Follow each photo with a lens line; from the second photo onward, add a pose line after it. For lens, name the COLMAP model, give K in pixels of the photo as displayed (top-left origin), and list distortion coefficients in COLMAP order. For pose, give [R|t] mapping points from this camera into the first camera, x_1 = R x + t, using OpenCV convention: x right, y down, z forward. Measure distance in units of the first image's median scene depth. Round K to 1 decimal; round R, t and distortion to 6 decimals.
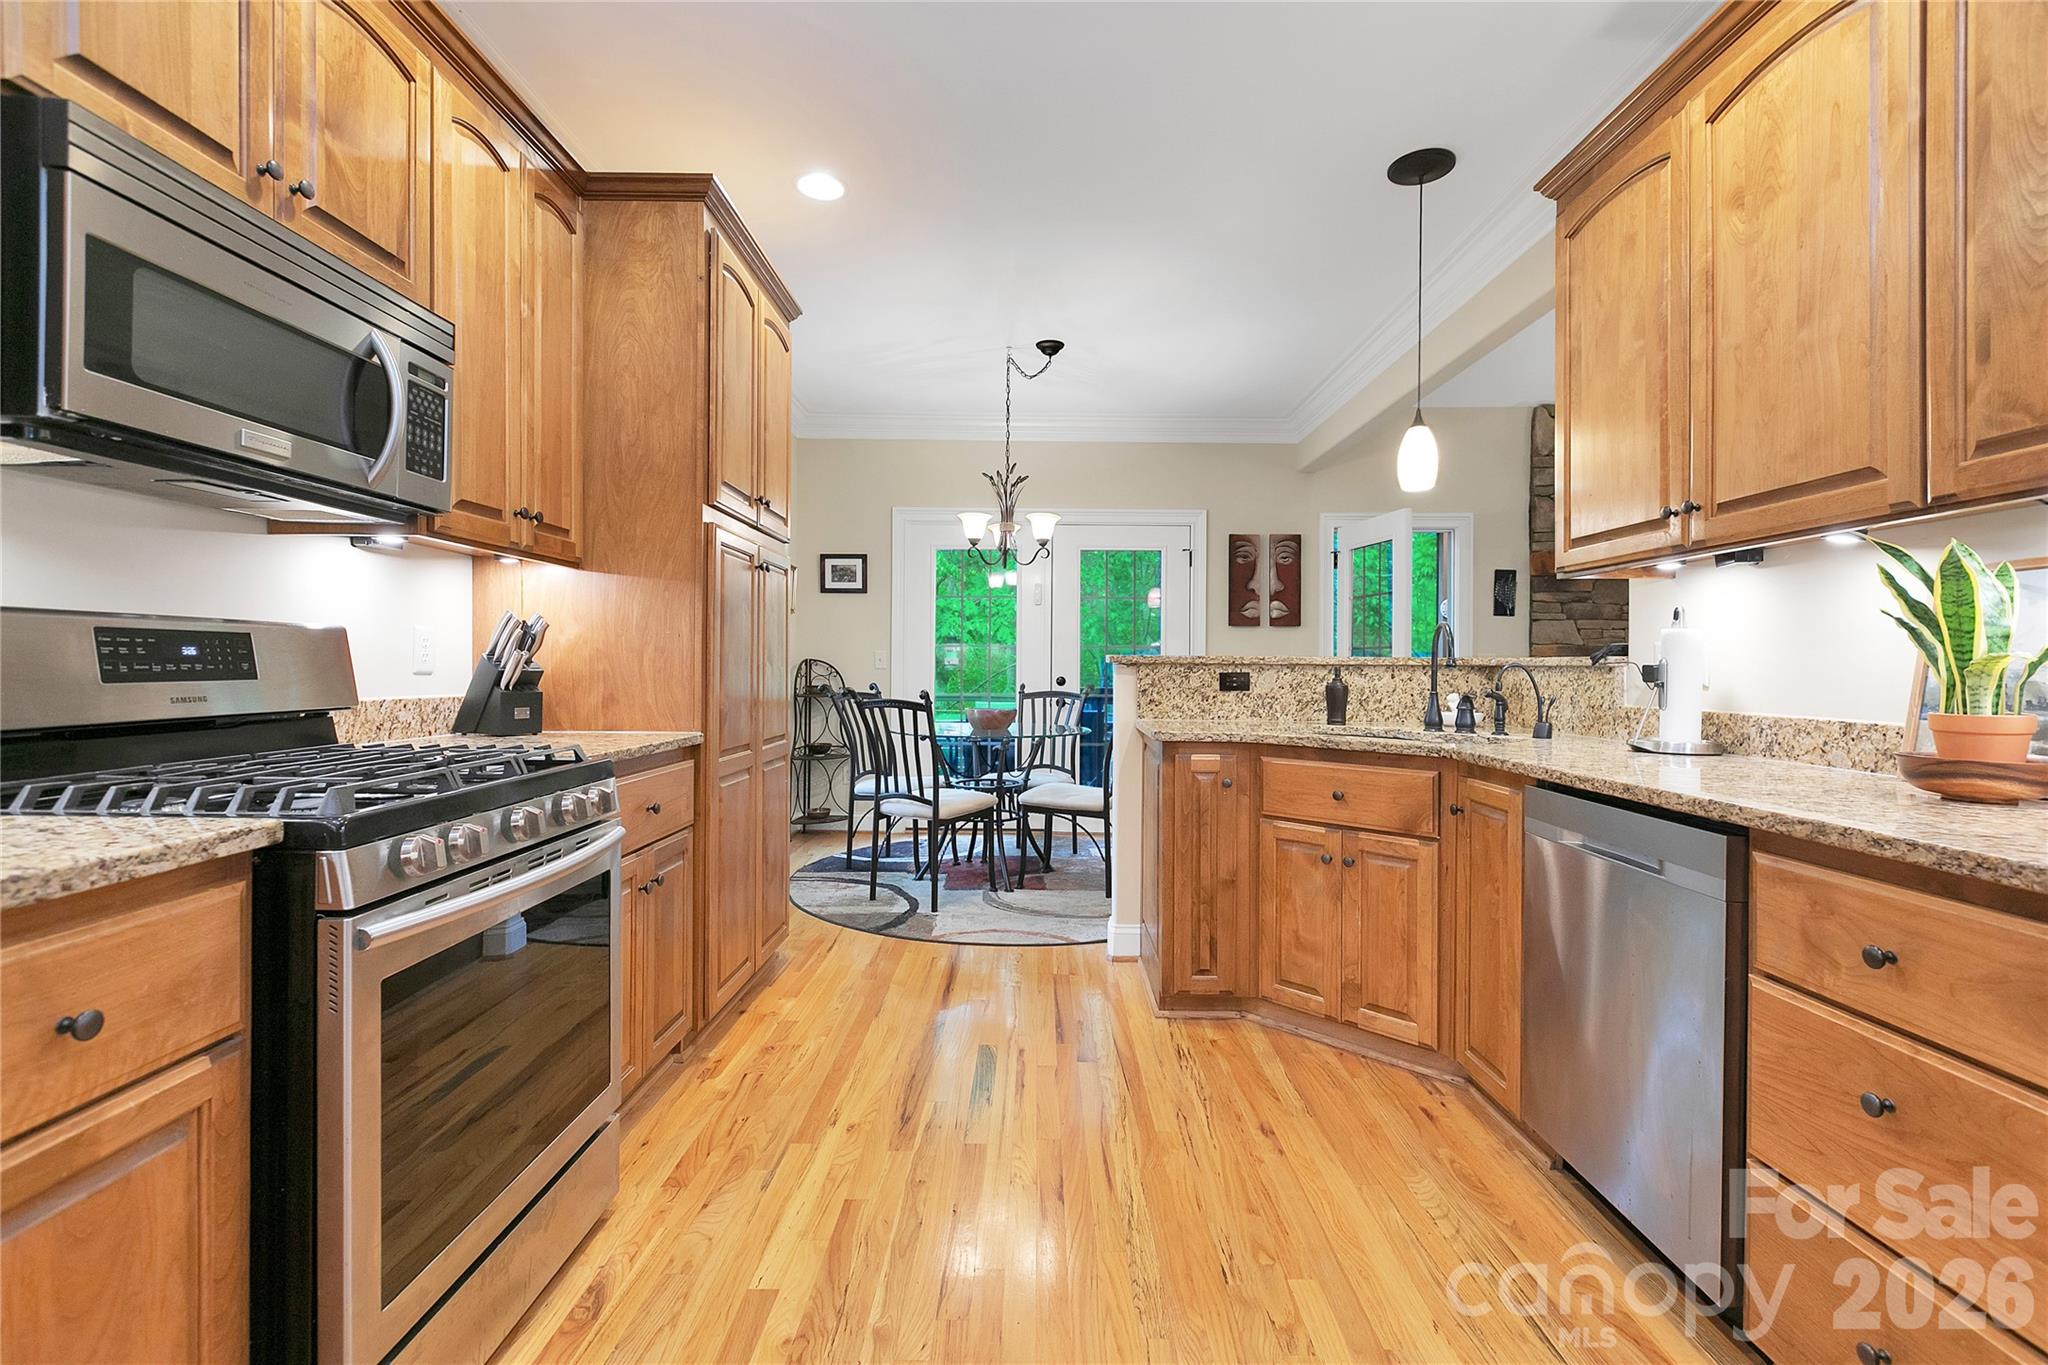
lens RADIAL K [[783.4, 0, 1028.7], [0, 783.4, 663.7], [0, 0, 1]] dist [-0.011069, 0.002889]
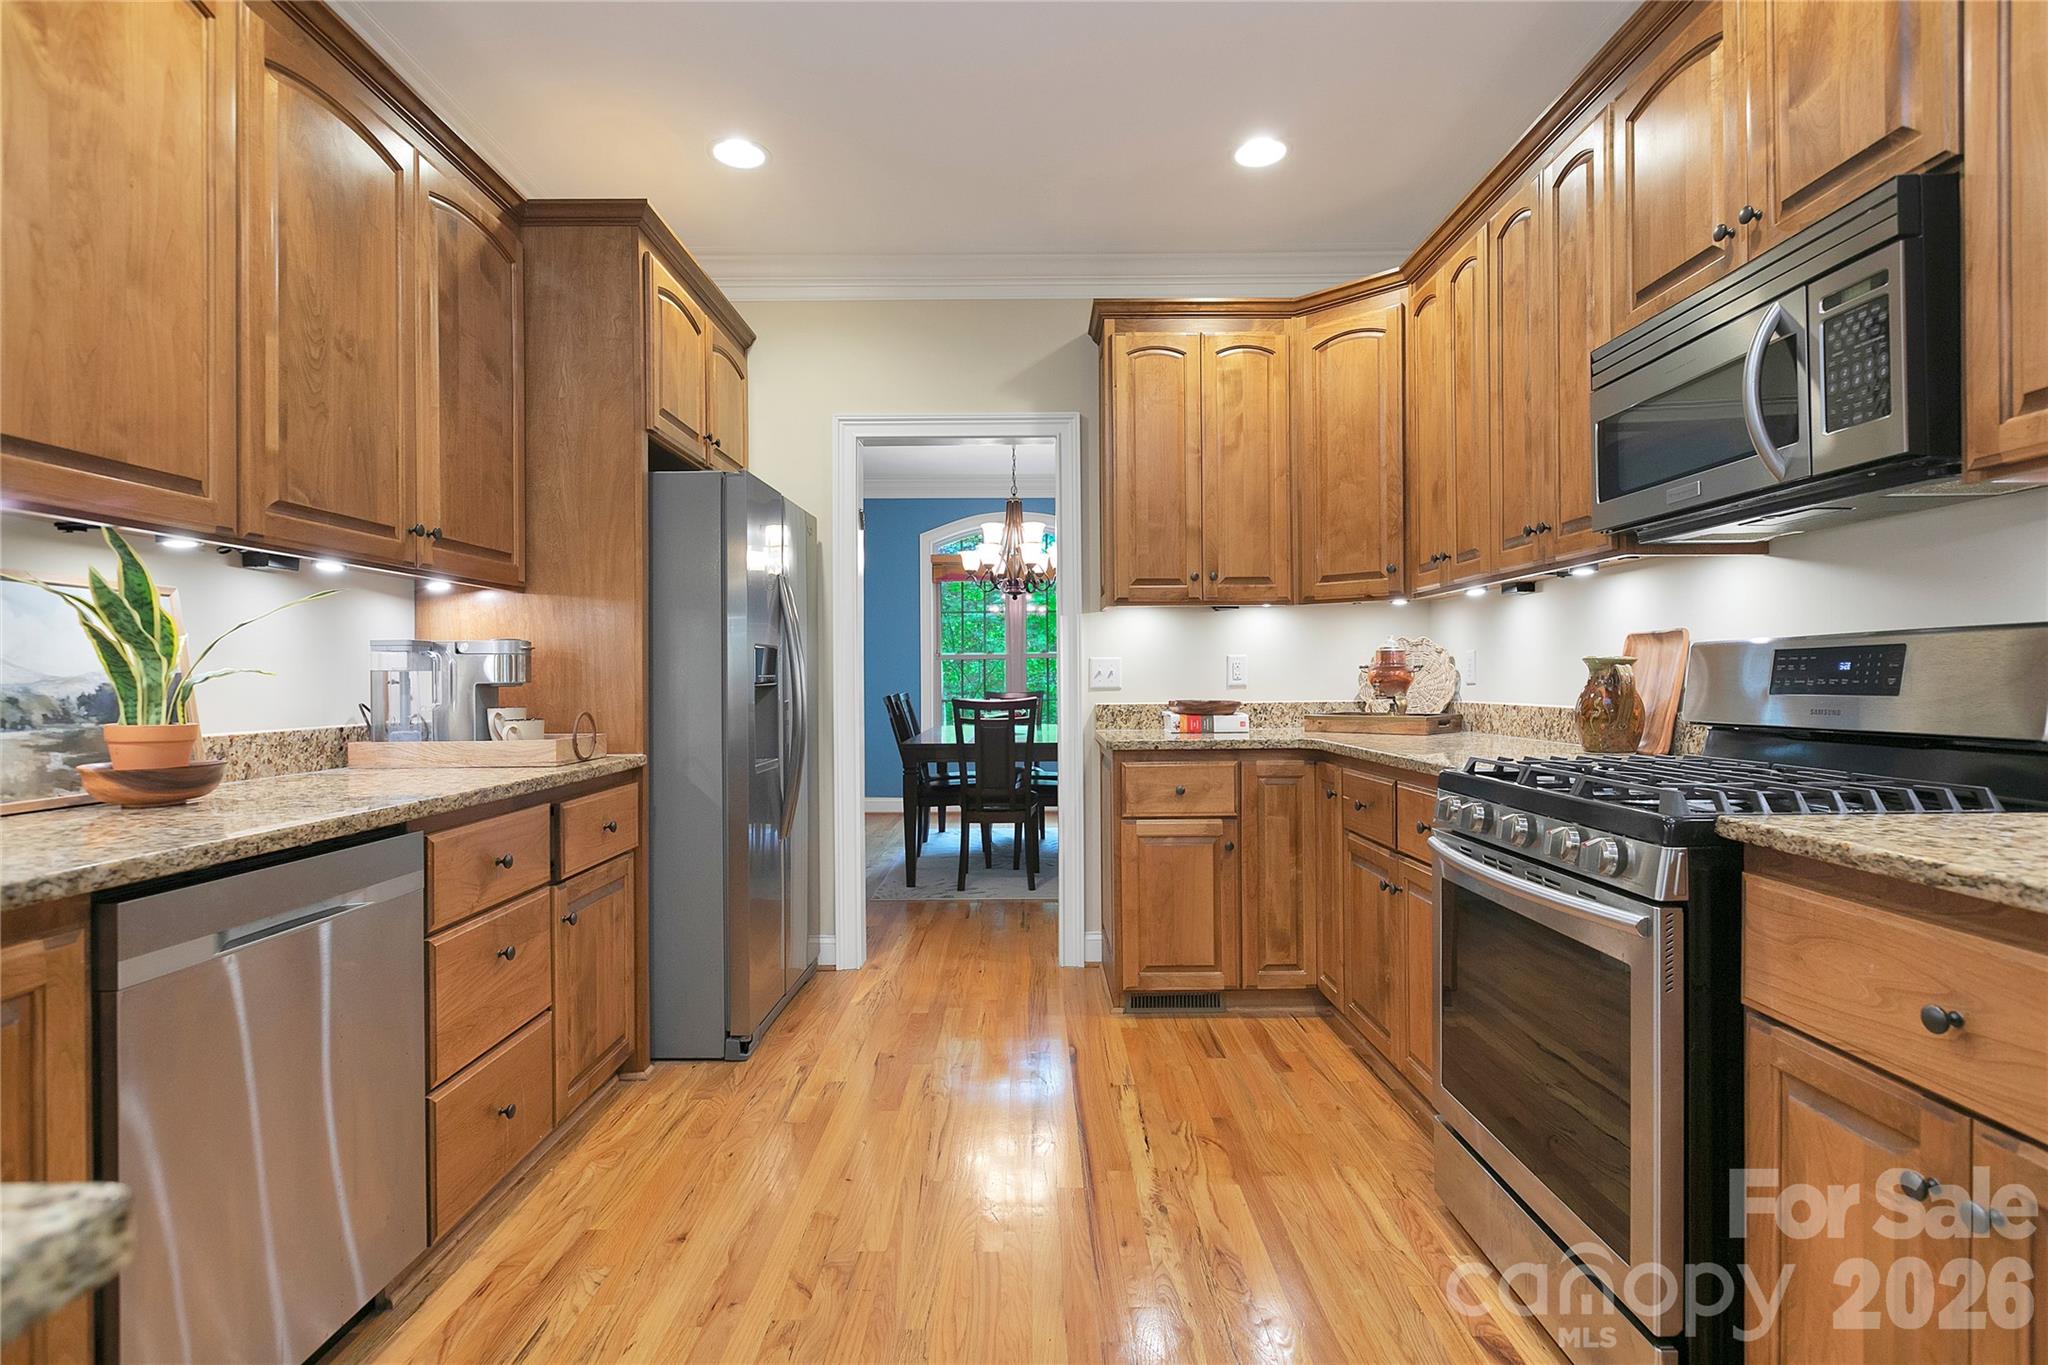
lens RADIAL K [[983.6, 0, 1022.0], [0, 983.6, 679.2], [0, 0, 1]] dist [0.006307, -0.000928]
pose [[-0.999950, -0.000630, 0.009945, 0.010940], [-0.000611, 0.999998, 0.001928, -0.001072], [-0.009946, 0.001922, -0.999949, 2.302250]]
